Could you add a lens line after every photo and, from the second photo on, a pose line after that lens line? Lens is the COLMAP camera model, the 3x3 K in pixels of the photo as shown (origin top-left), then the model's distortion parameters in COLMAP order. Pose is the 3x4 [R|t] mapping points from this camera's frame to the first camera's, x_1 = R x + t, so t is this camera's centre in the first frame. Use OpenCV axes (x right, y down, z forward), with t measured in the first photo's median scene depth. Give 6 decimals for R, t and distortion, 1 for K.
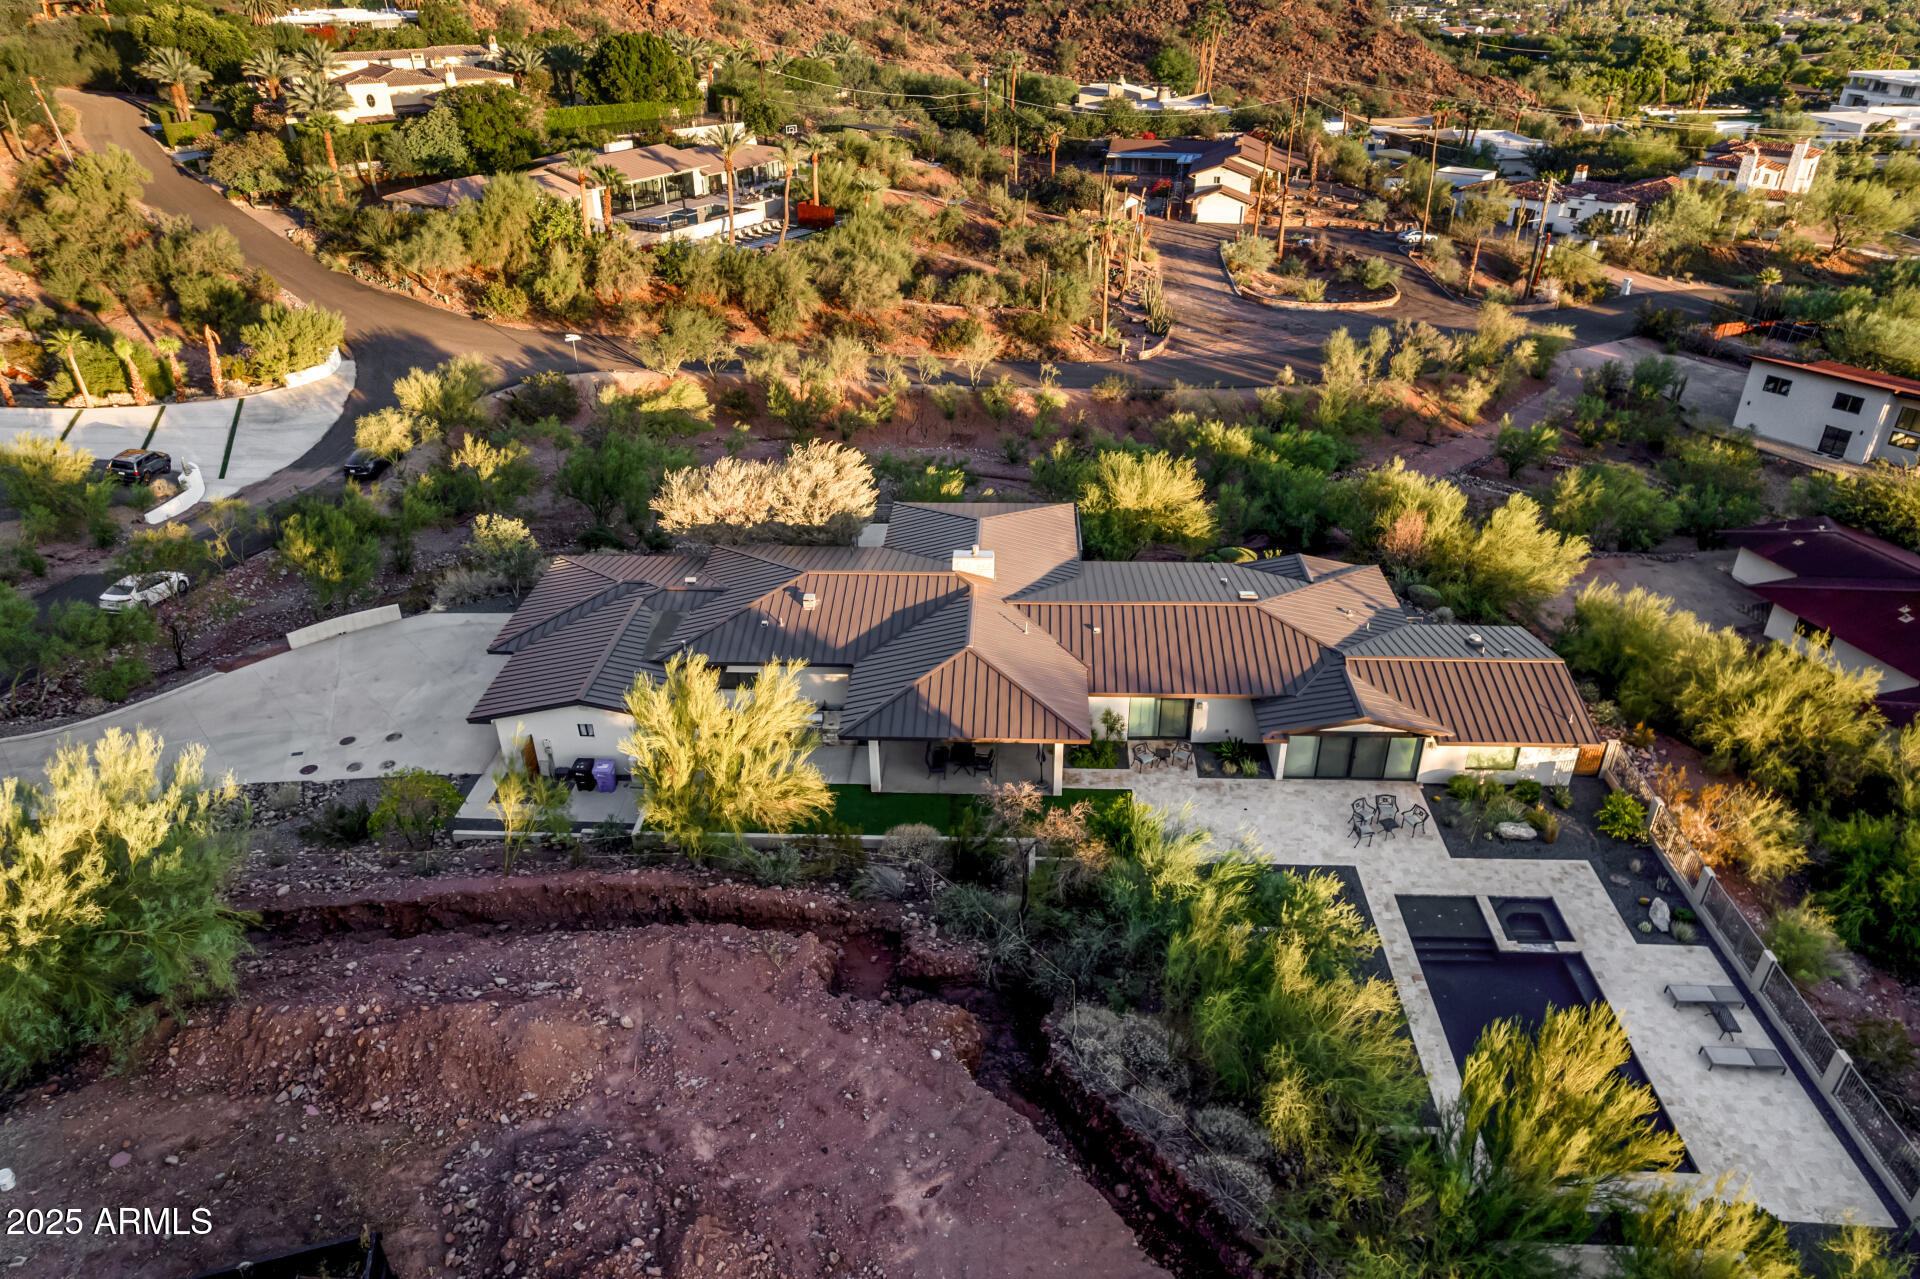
lens RADIAL K [[1231.2, 0, 965.0], [0, 1231.2, 643.0], [0, 0, 1]] dist [-0.072822, 0.062126]
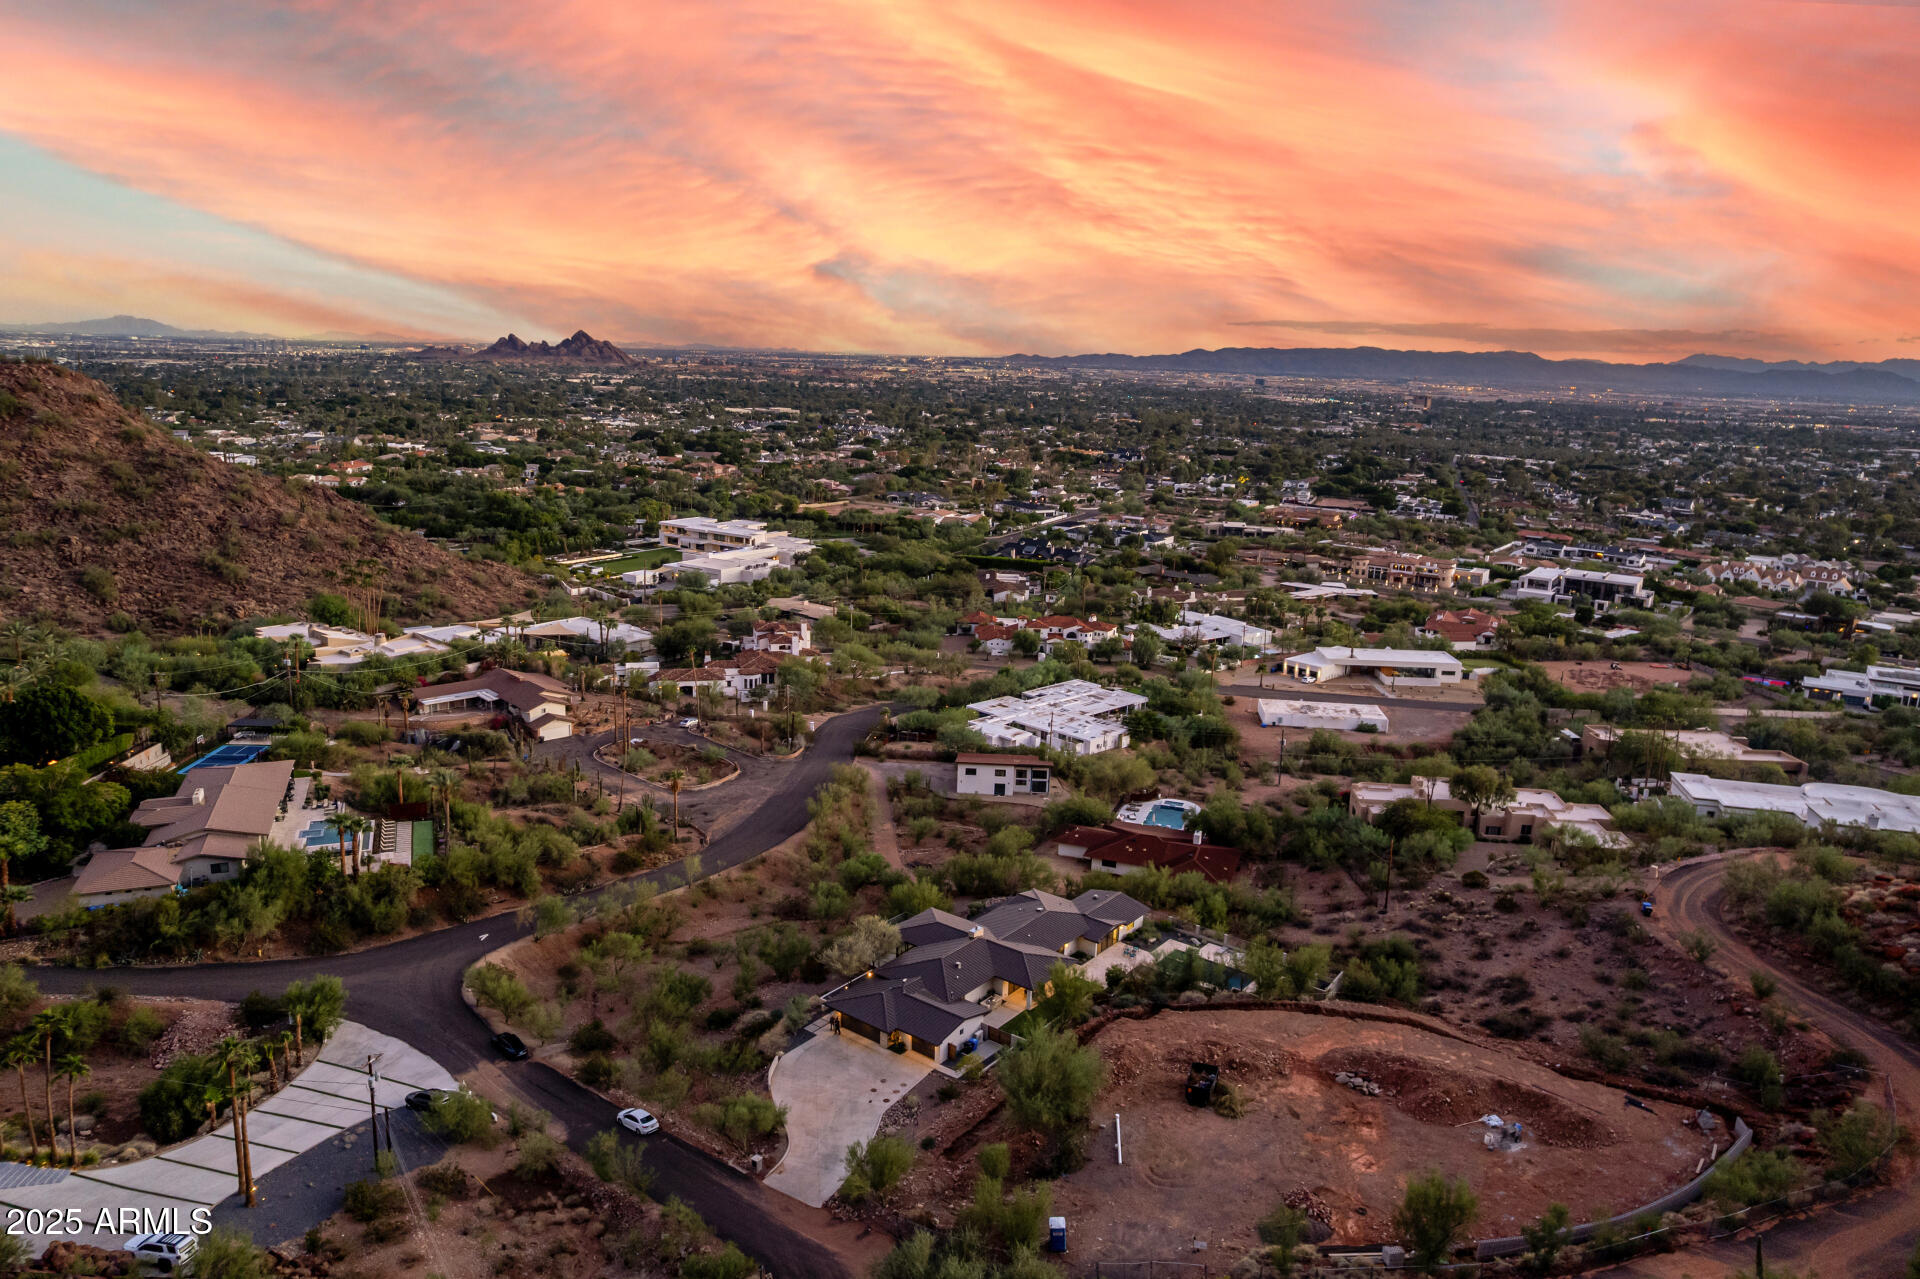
lens RADIAL K [[1262.6, 0, 978.9], [0, 1262.6, 641.6], [0, 0, 1]] dist [-0.043835, 0.003979]
pose [[0.562604, -0.154698, 0.812124, -1.103948], [0.375303, 0.923073, -0.084161, -0.217056], [-0.736630, 0.352142, 0.577384, -0.420998]]
